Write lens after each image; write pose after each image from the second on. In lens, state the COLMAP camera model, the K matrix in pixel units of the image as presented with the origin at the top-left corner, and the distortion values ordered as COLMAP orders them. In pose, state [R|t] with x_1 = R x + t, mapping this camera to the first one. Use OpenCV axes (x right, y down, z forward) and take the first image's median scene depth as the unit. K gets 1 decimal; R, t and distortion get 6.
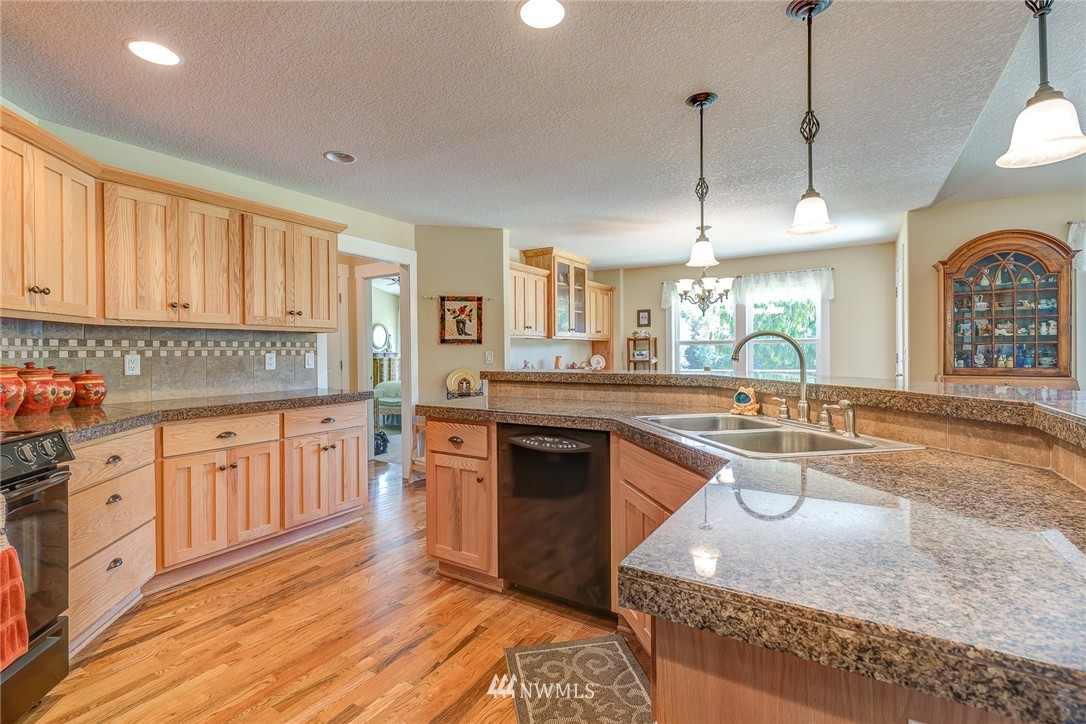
lens RADIAL K [[498.1, 0, 539.0], [0, 498.1, 356.1], [0, 0, 1]] dist [0.003003, -0.000171]
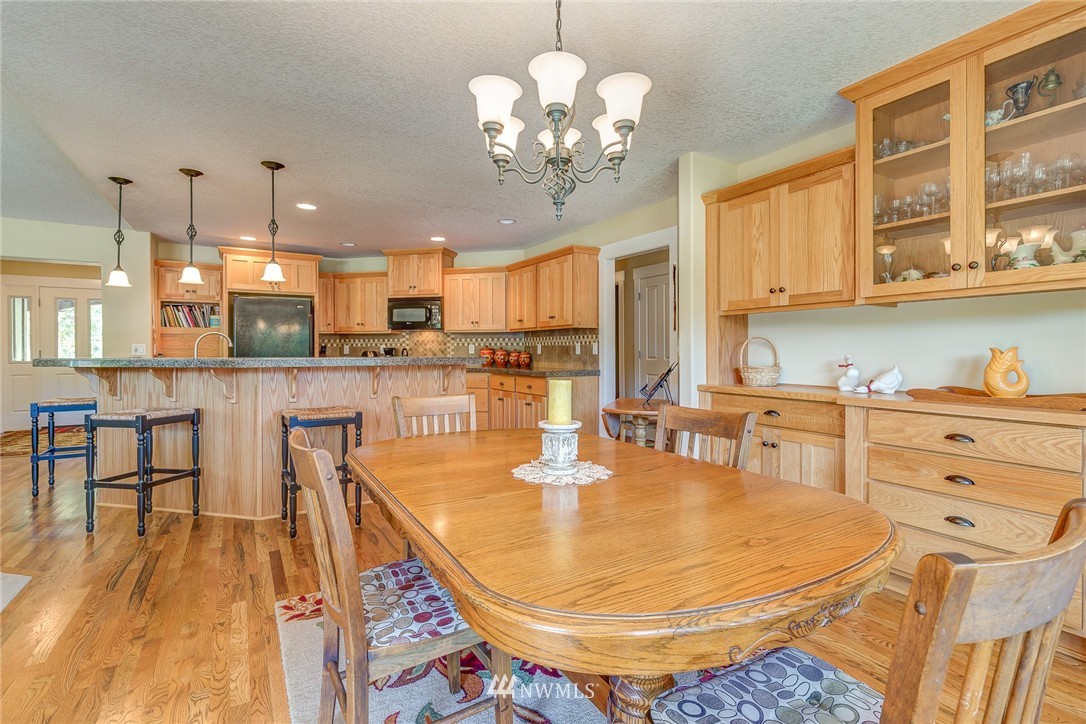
lens RADIAL K [[498.1, 0, 536.7], [0, 498.1, 347.8], [0, 0, 1]] dist [0.003003, -0.000171]
pose [[-0.451188, 0.003204, -0.892423, 0.846676], [-0.004394, 0.999973, 0.005812, -0.000203], [0.892418, 0.006544, -0.451162, 1.544764]]
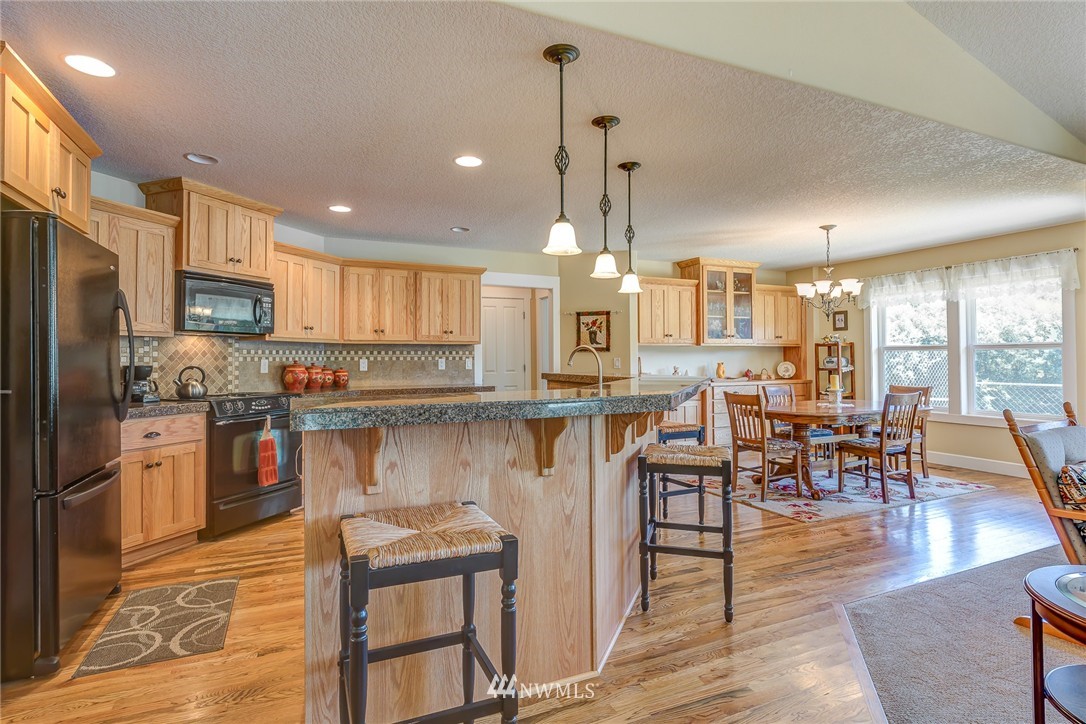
lens RADIAL K [[548.0, 0, 538.8], [0, 548.0, 351.4], [0, 0, 1]] dist [-0.006038, -0.000028]
pose [[0.832726, -0.002997, -0.553677, 0.609003], [-0.007848, 0.999821, -0.017216, -0.001675], [0.553630, 0.018681, 0.832554, -0.208642]]
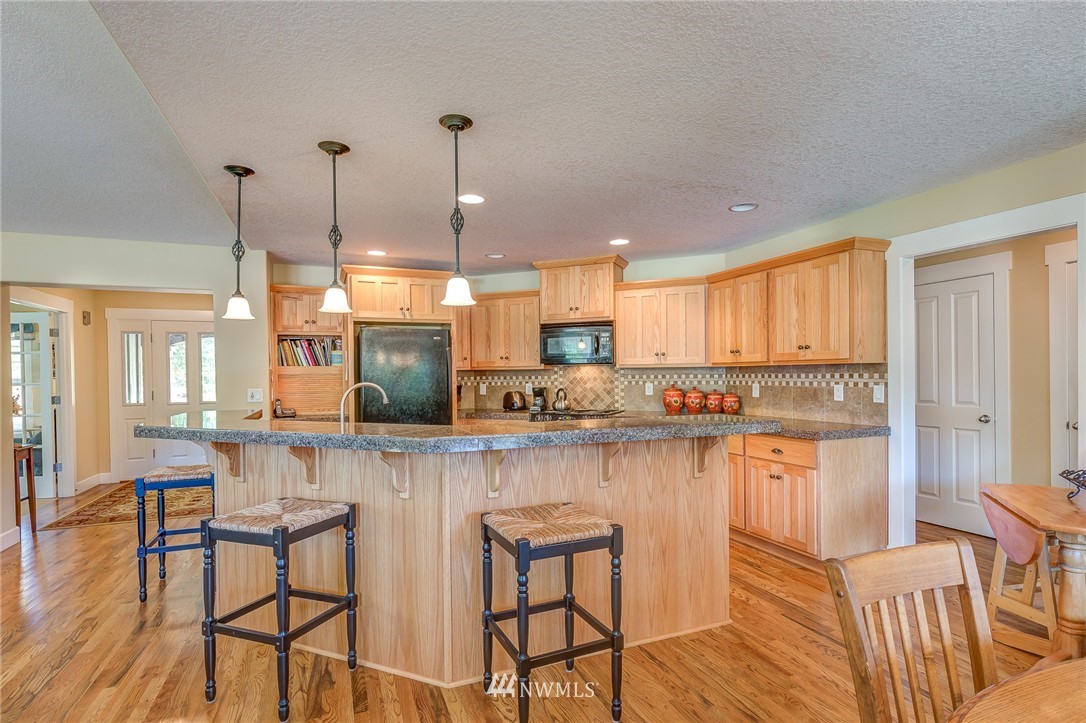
lens RADIAL K [[529.4, 0, 537.4], [0, 529.4, 375.5], [0, 0, 1]] dist [0.000650, -0.000619]
pose [[-0.588646, 0.014854, -0.808254, 0.688583], [0.006249, 0.999885, 0.013825, -0.042773], [0.808367, 0.003087, -0.588671, 1.123036]]
